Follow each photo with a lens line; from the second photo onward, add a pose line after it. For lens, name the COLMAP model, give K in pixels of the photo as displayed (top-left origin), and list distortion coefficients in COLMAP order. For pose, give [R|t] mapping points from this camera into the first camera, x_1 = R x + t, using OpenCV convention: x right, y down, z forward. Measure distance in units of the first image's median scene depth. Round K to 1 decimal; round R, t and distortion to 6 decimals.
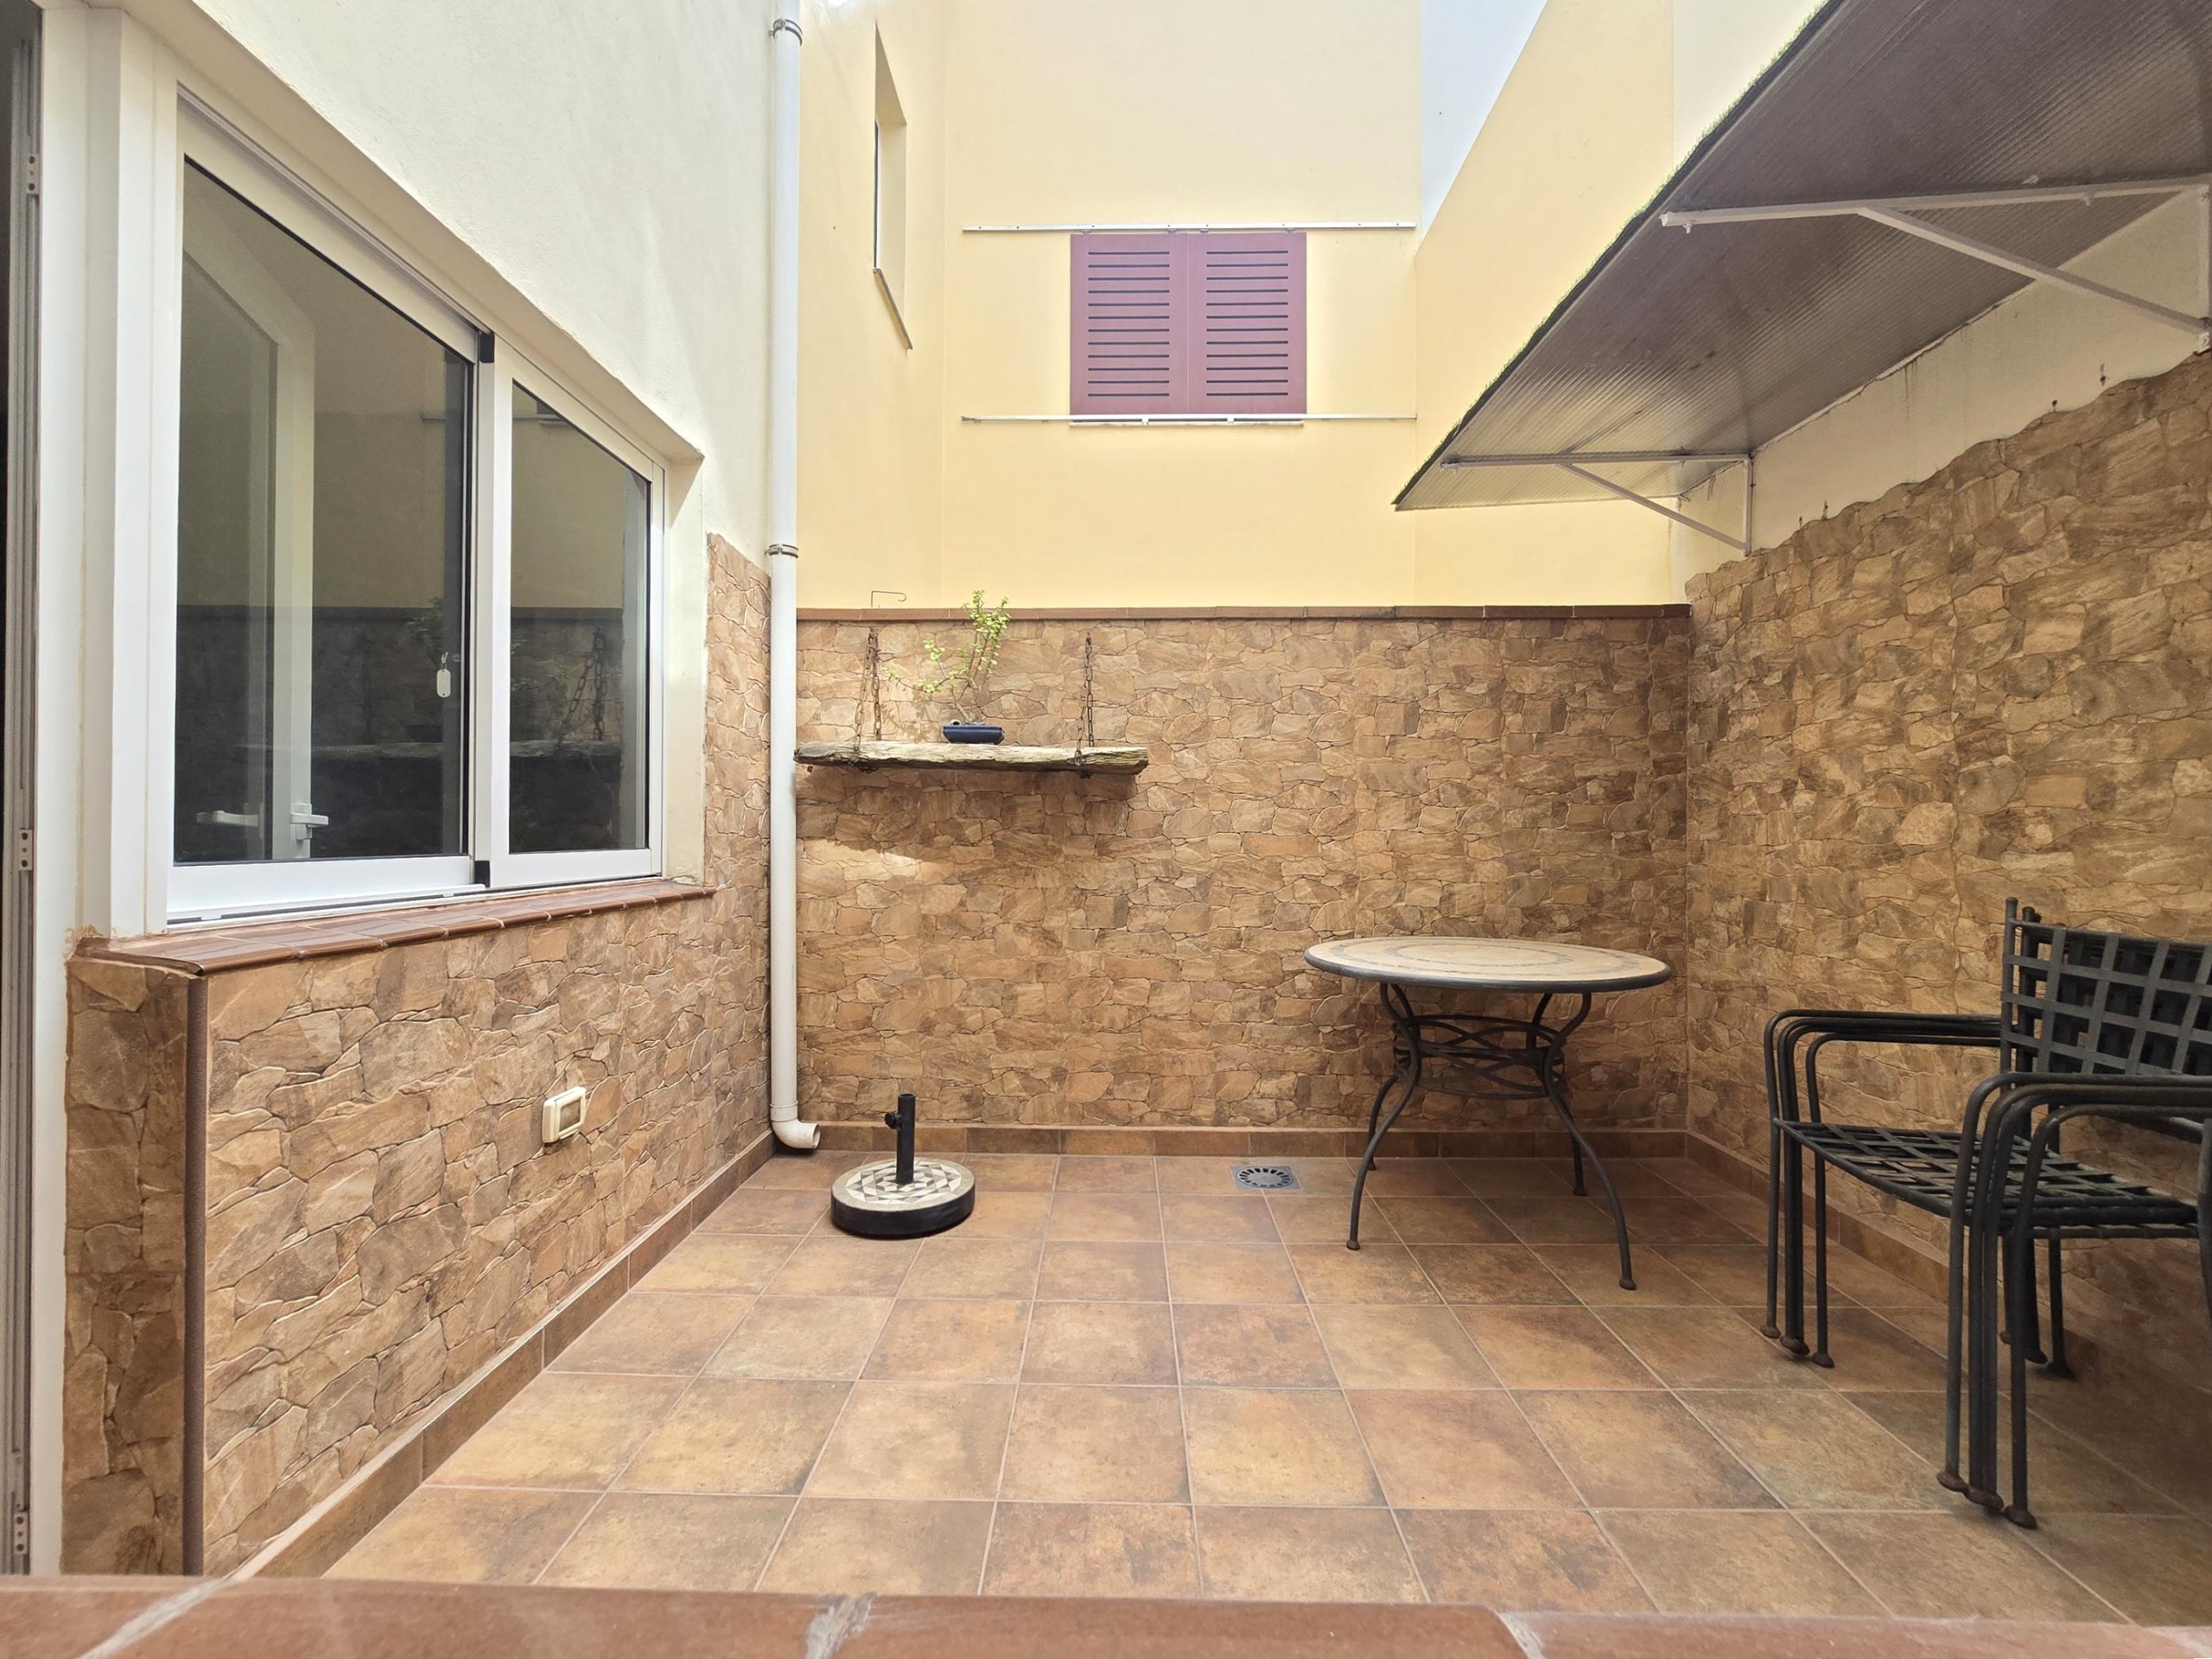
lens RADIAL K [[910.6, 0, 1073.9], [0, 910.6, 824.4], [0, 0, 1]] dist [-0.008870, 0.003265]
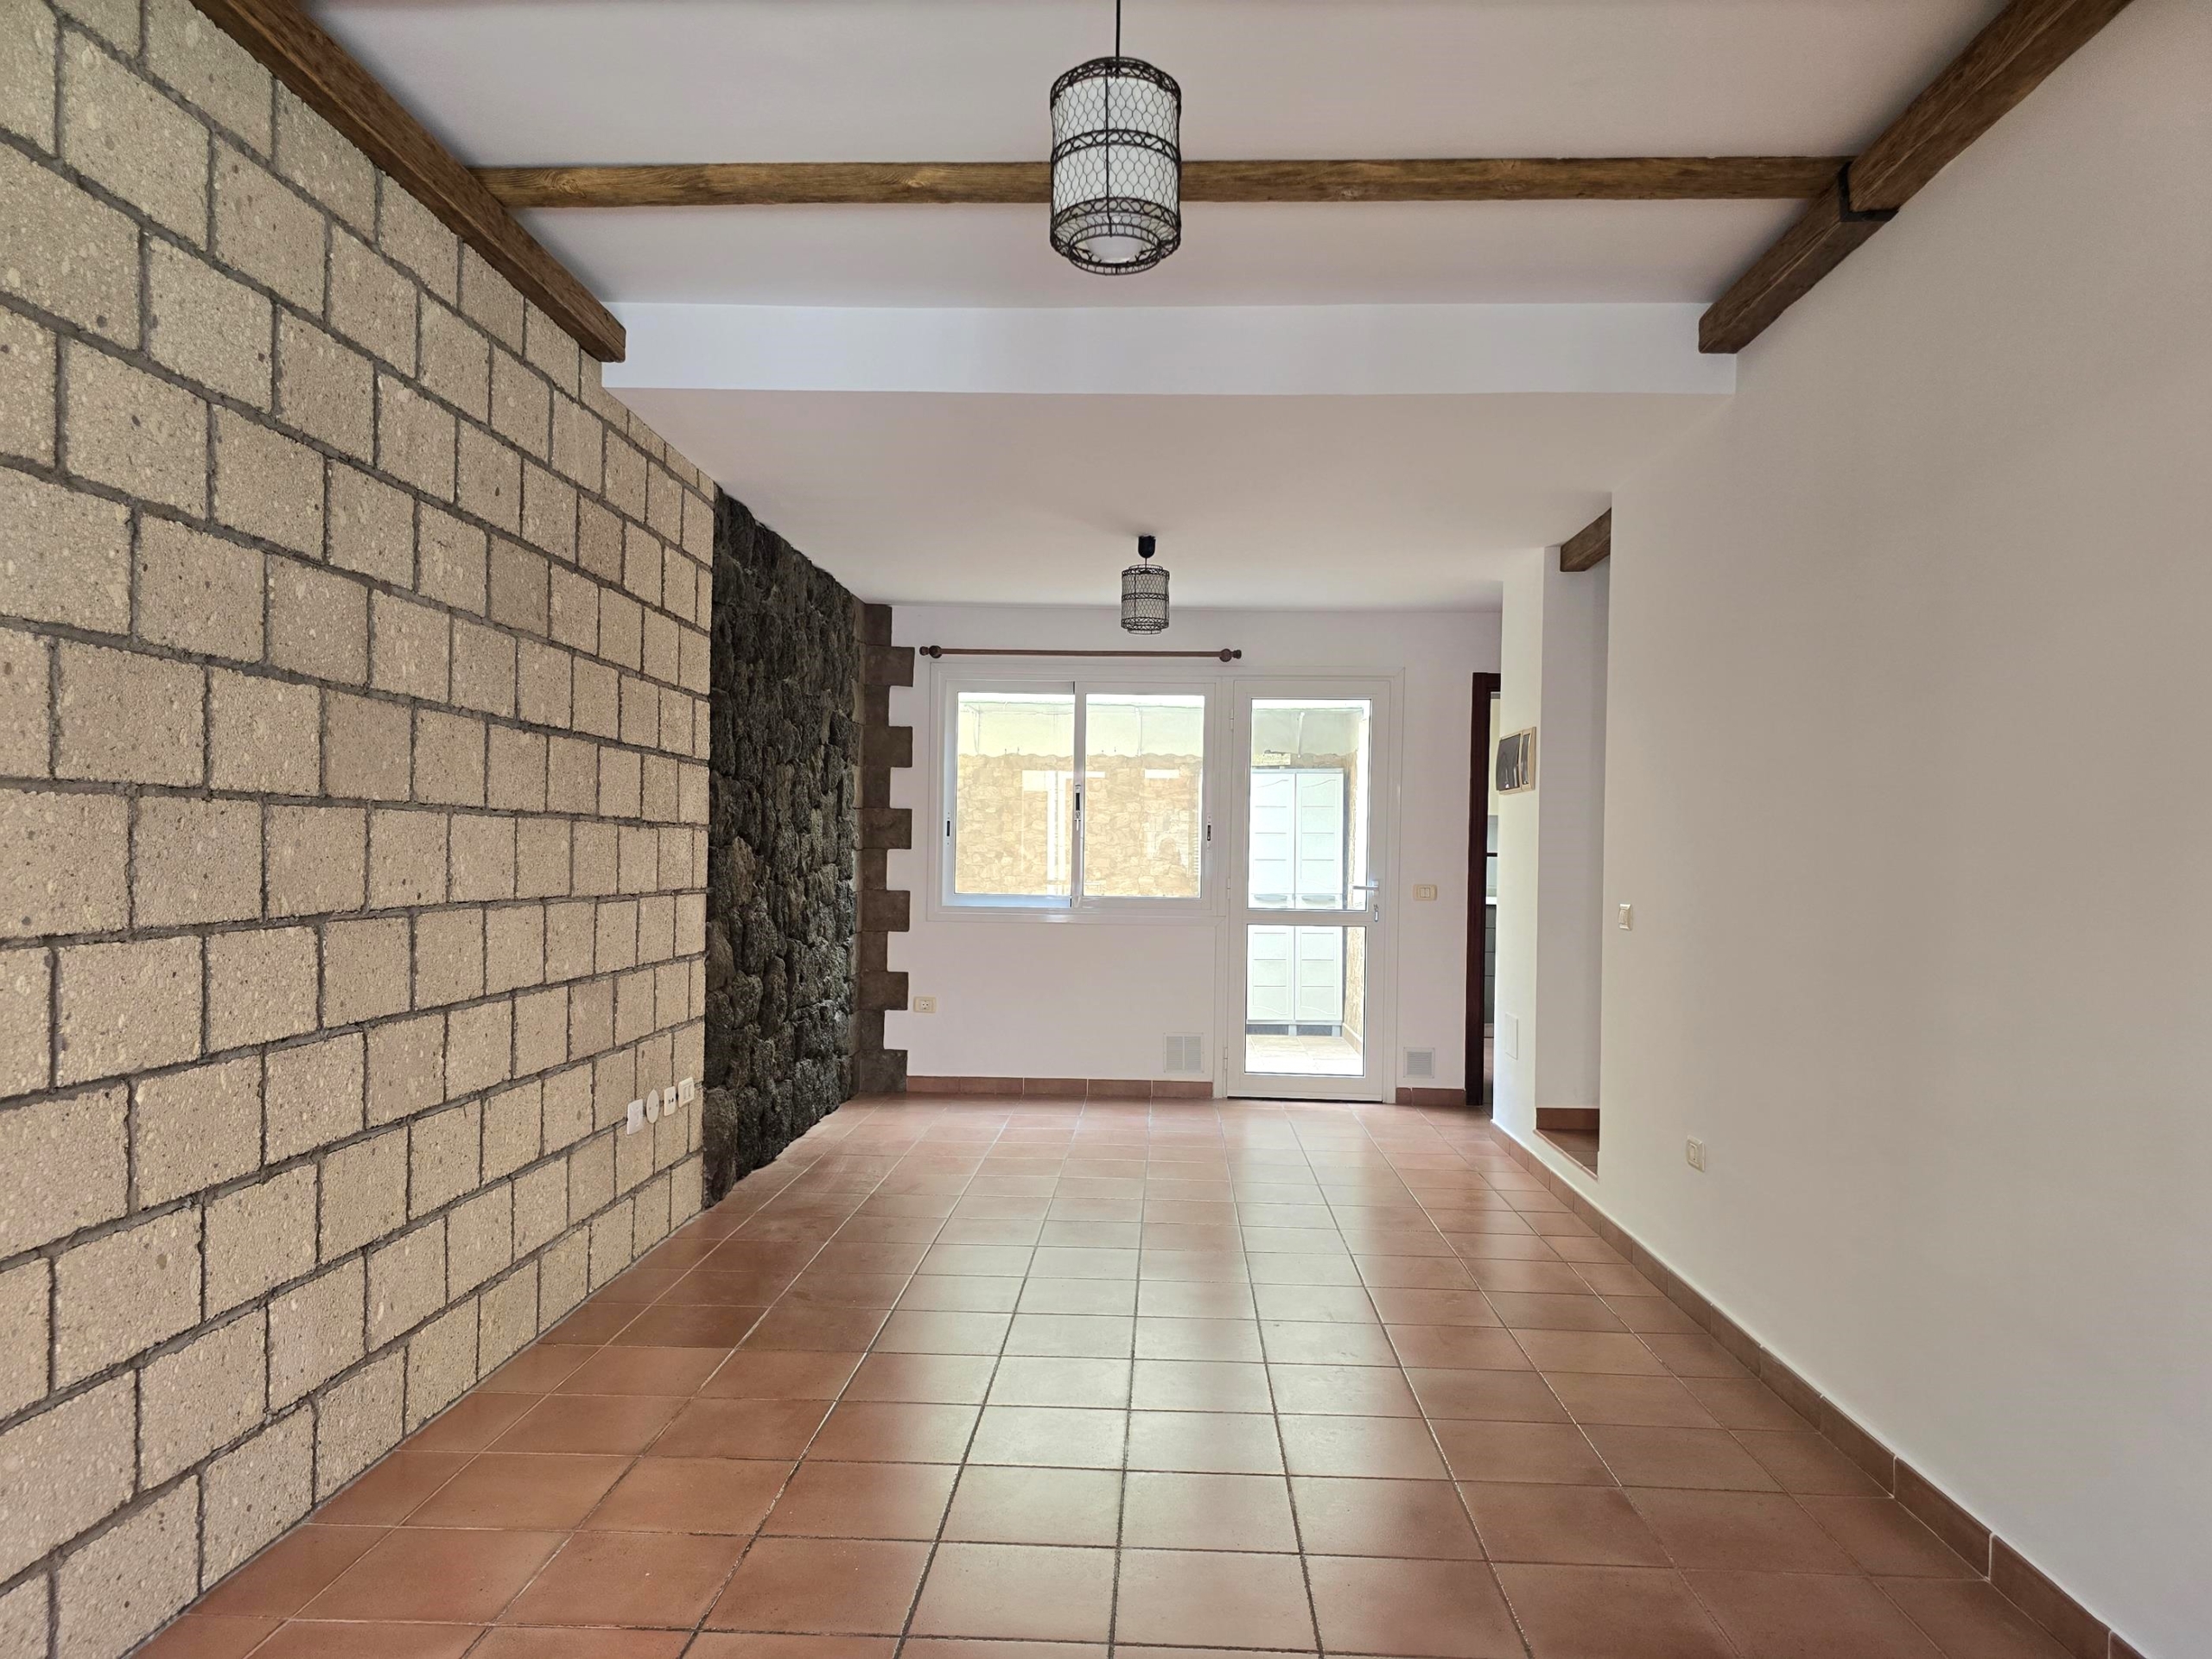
lens RADIAL K [[1478.2, 0, 1129.0], [0, 1478.2, 858.9], [0, 0, 1]] dist [0.018993, -0.027724]
pose [[0.010332, -0.008613, 0.999910, -3.069660], [-0.025729, 0.999630, 0.008876, -0.070857], [-0.999616, -0.025819, 0.010107, 0.557539]]
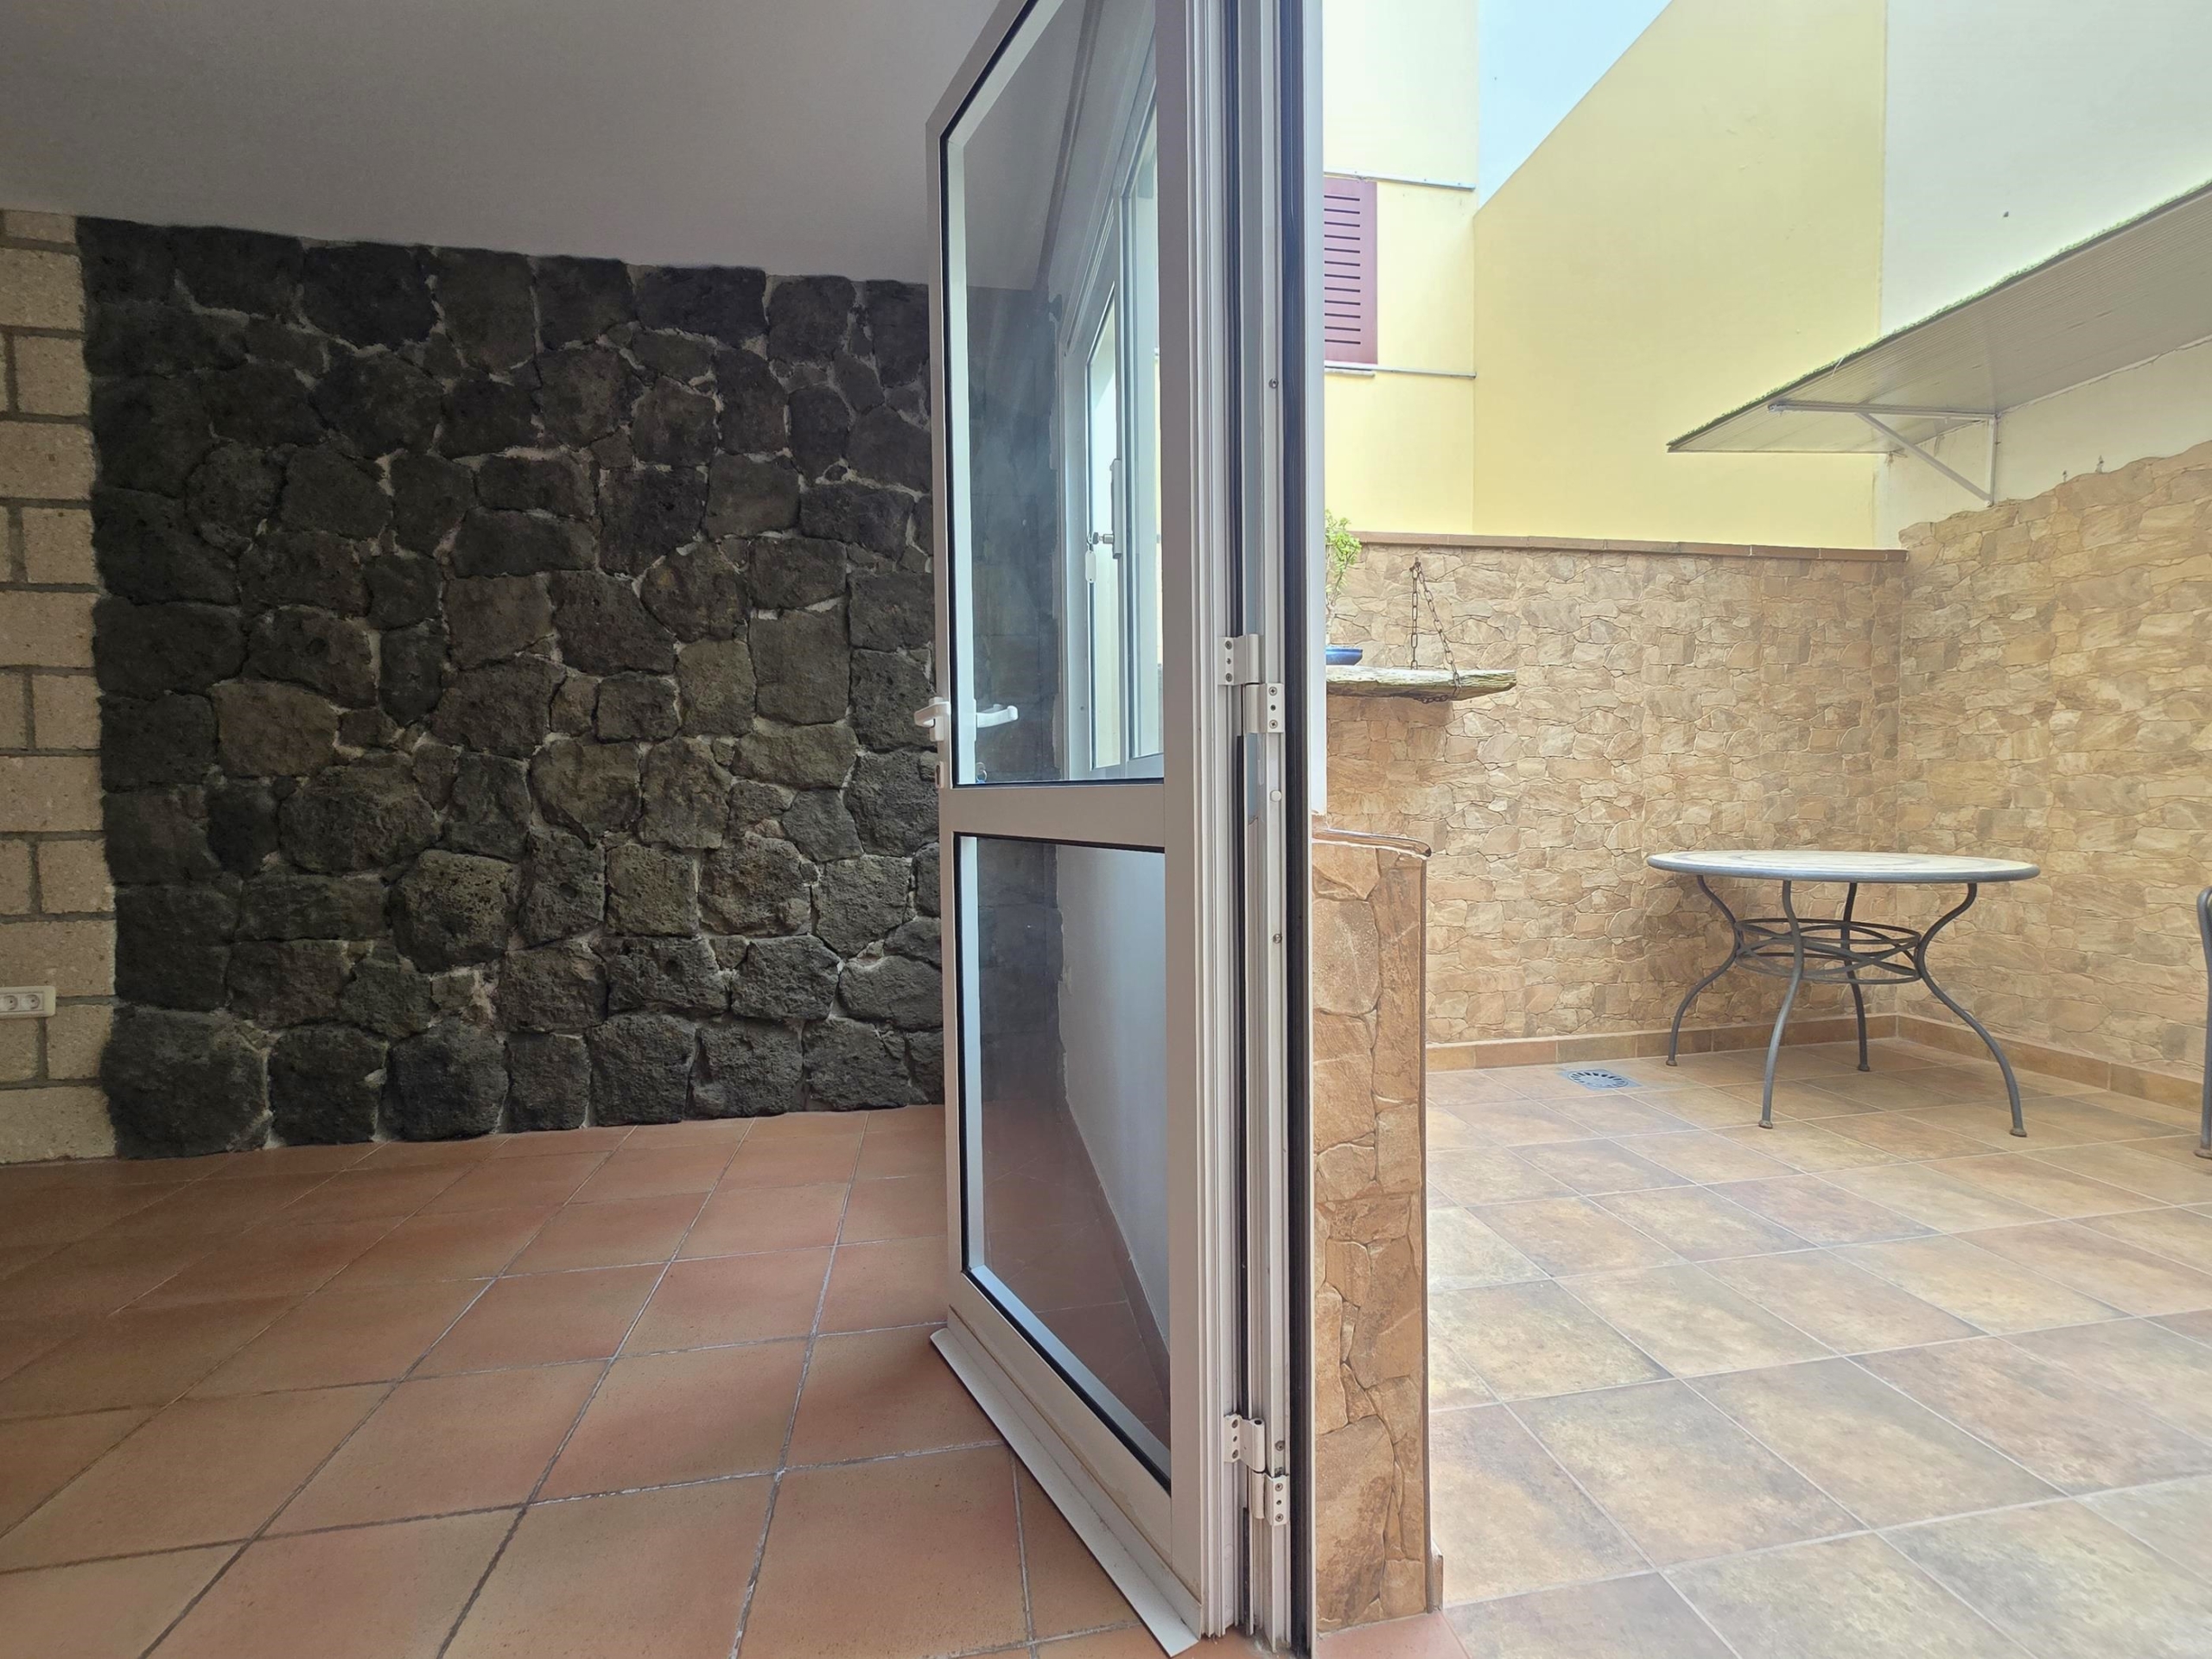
lens RADIAL K [[910.6, 0, 1109.1], [0, 910.6, 822.5], [0, 0, 1]] dist [-0.008870, 0.003265]
pose [[0.981915, -0.021326, 0.188116, -0.562151], [0.013662, 0.999026, 0.041947, 0.037214], [-0.188827, -0.038618, 0.981251, 0.079529]]
